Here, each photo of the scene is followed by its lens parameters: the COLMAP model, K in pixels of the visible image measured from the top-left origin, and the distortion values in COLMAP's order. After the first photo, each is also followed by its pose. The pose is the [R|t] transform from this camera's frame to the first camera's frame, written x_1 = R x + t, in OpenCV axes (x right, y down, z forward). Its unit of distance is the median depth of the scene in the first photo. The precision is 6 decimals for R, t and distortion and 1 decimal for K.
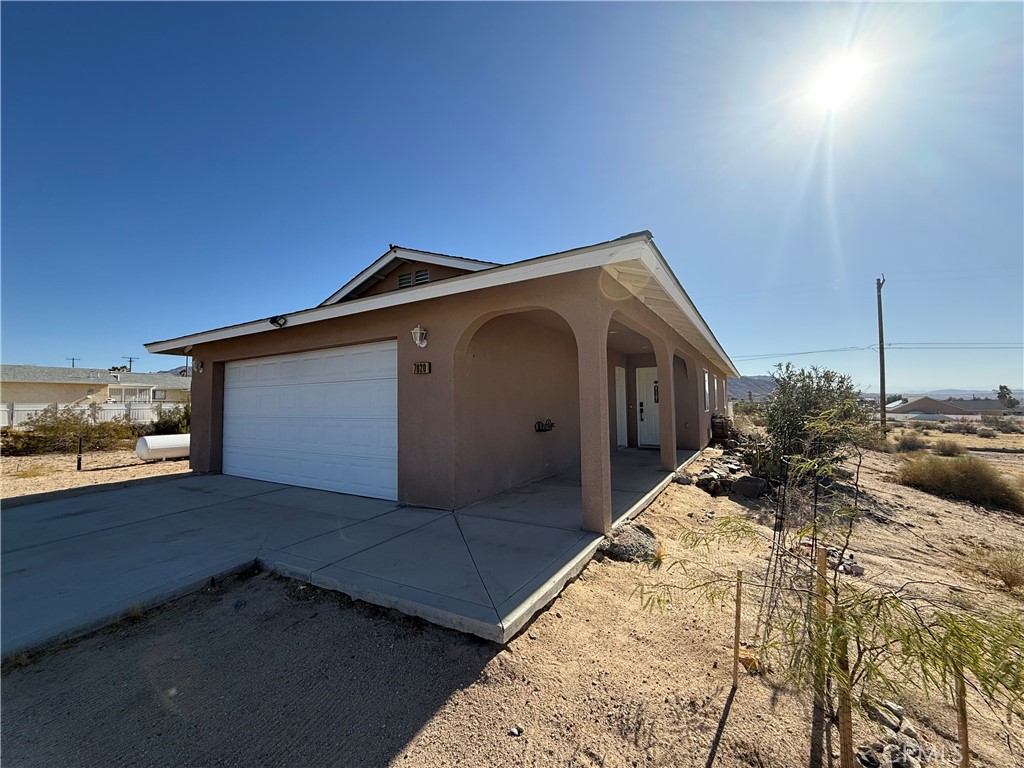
lens RADIAL K [[407.8, 0, 513.2], [0, 407.8, 379.5], [0, 0, 1]] dist [-0.001524, 0.000775]
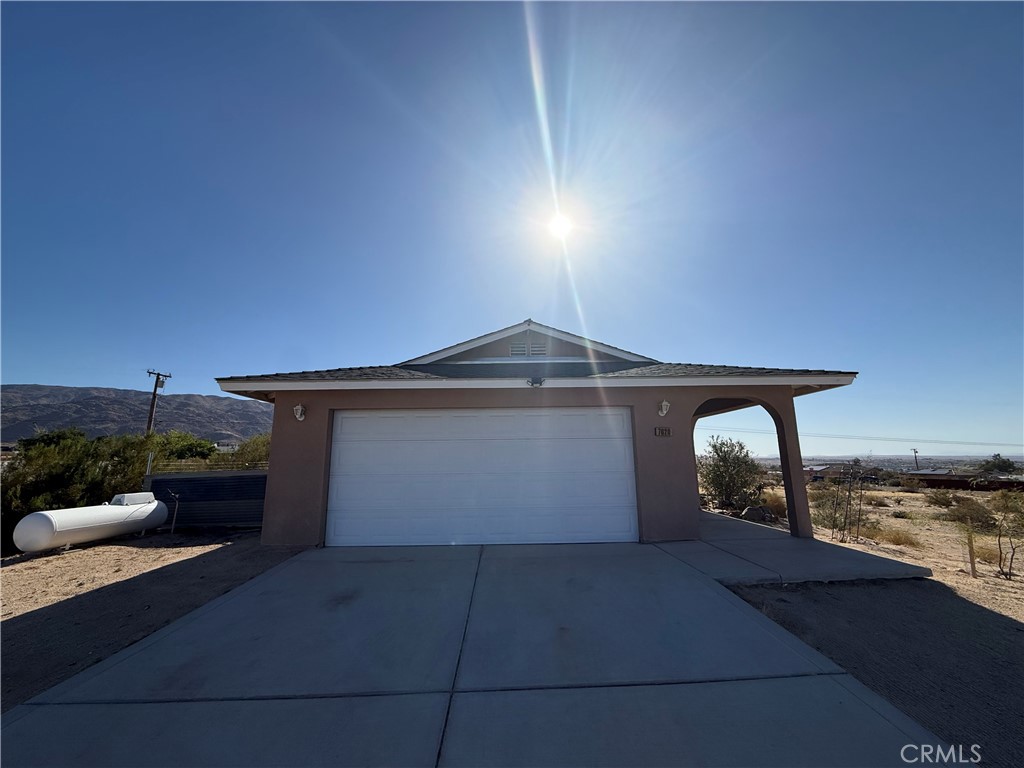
lens RADIAL K [[407.8, 0, 514.3], [0, 407.8, 384.7], [0, 0, 1]] dist [-0.001524, 0.000775]
pose [[0.847955, 0.102979, 0.519968, -1.344790], [-0.032197, 0.989142, -0.143392, 0.026135], [-0.529089, 0.104848, 0.842064, 0.117265]]
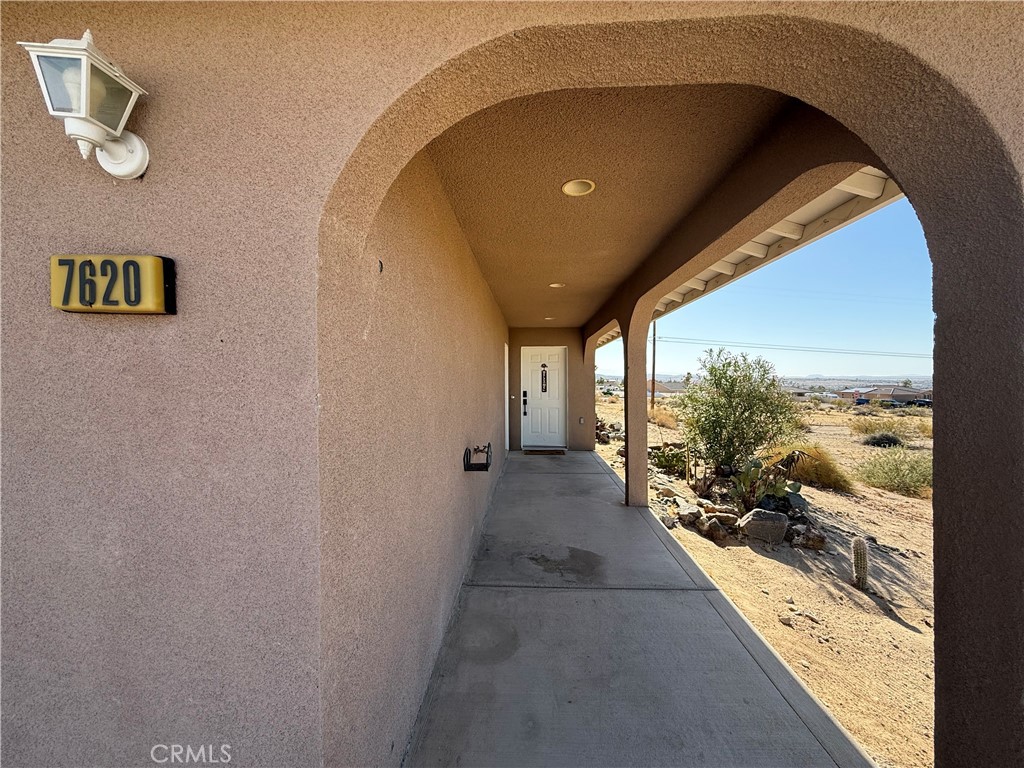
lens RADIAL K [[407.8, 0, 511.2], [0, 407.8, 382.1], [0, 0, 1]] dist [-0.001524, 0.000775]
pose [[0.887109, 0.008626, 0.461479, -0.146544], [-0.036233, 0.998041, 0.050996, 0.000626], [-0.460135, -0.061960, 0.885684, 0.738572]]
